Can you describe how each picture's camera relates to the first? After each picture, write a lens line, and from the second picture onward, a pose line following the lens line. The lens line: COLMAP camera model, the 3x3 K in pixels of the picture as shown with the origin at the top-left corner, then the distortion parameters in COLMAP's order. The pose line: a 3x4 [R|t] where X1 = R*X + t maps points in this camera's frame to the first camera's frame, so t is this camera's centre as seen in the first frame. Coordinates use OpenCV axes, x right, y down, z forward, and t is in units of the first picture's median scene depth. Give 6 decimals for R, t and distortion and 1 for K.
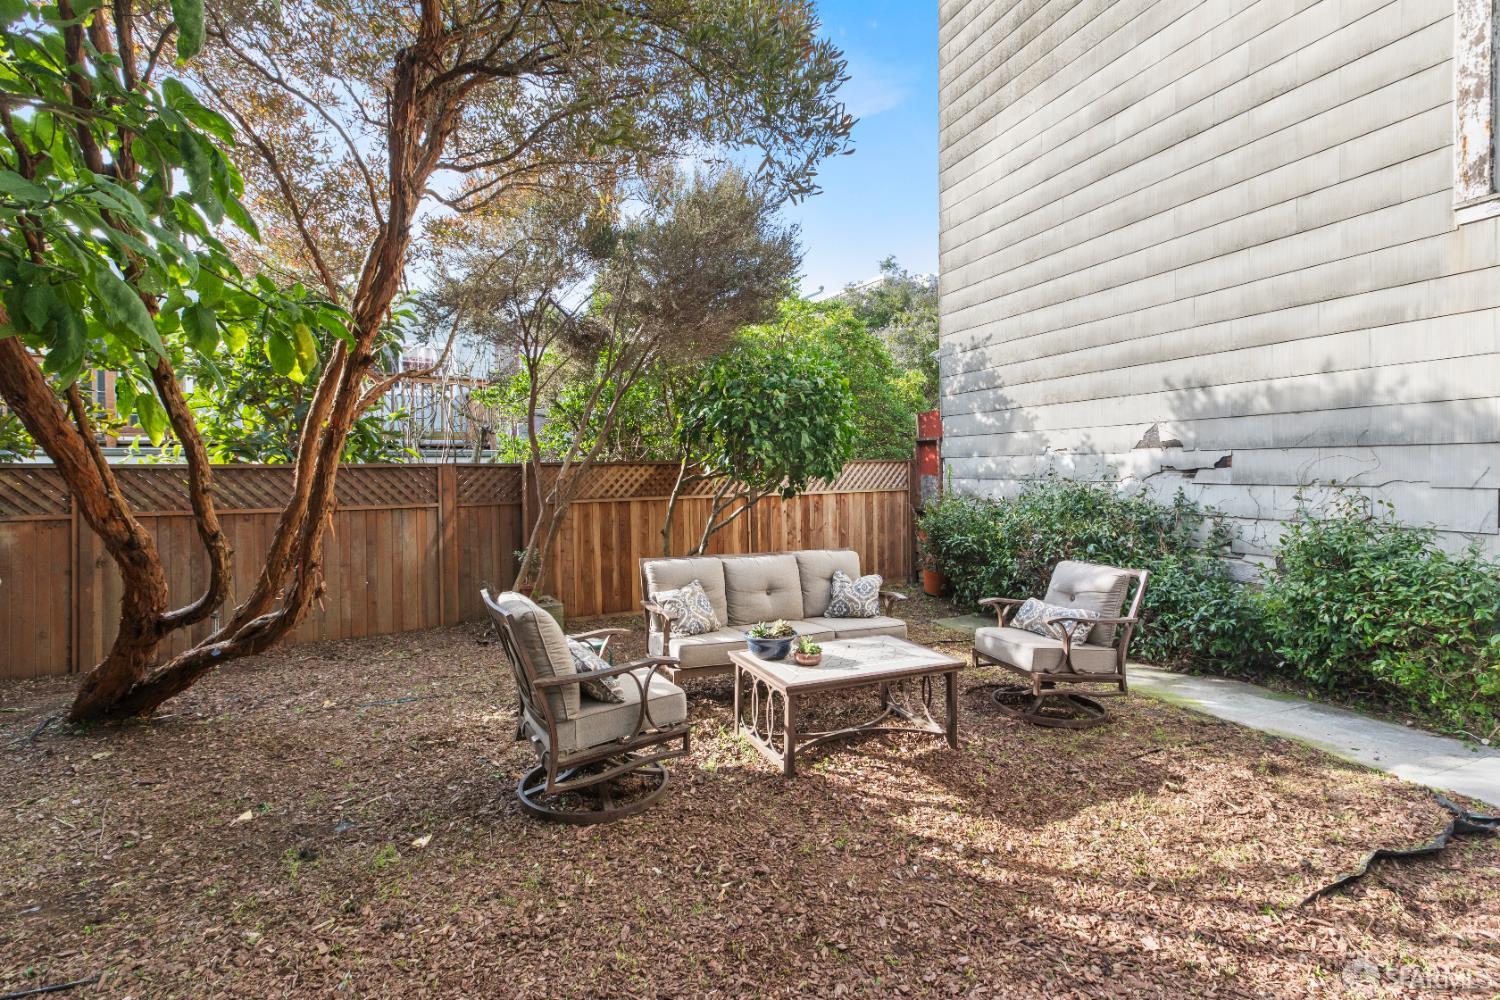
lens RADIAL K [[694.3, 0, 749.2], [0, 694.3, 489.1], [0, 0, 1]] dist [-0.000773, -0.000046]
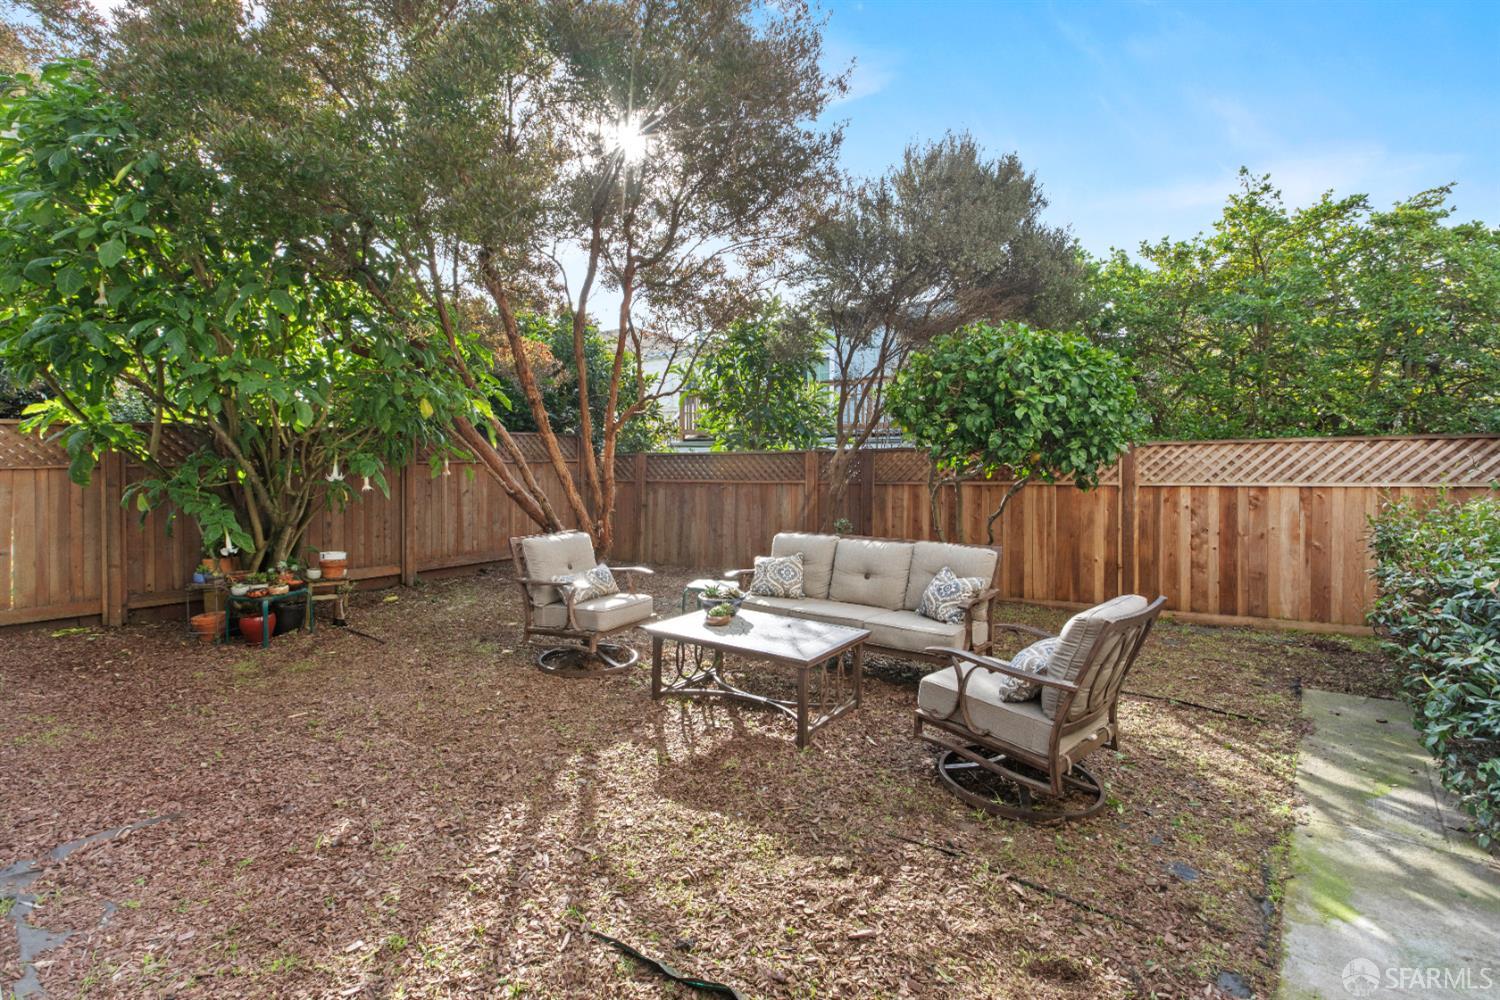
lens RADIAL K [[694.3, 0, 742.4], [0, 694.3, 463.3], [0, 0, 1]] dist [-0.000773, -0.000046]
pose [[0.490271, 0.013414, -0.871467, 1.121903], [-0.020833, 0.999776, 0.003668, -0.018957], [0.871321, 0.016357, 0.490441, 0.474221]]
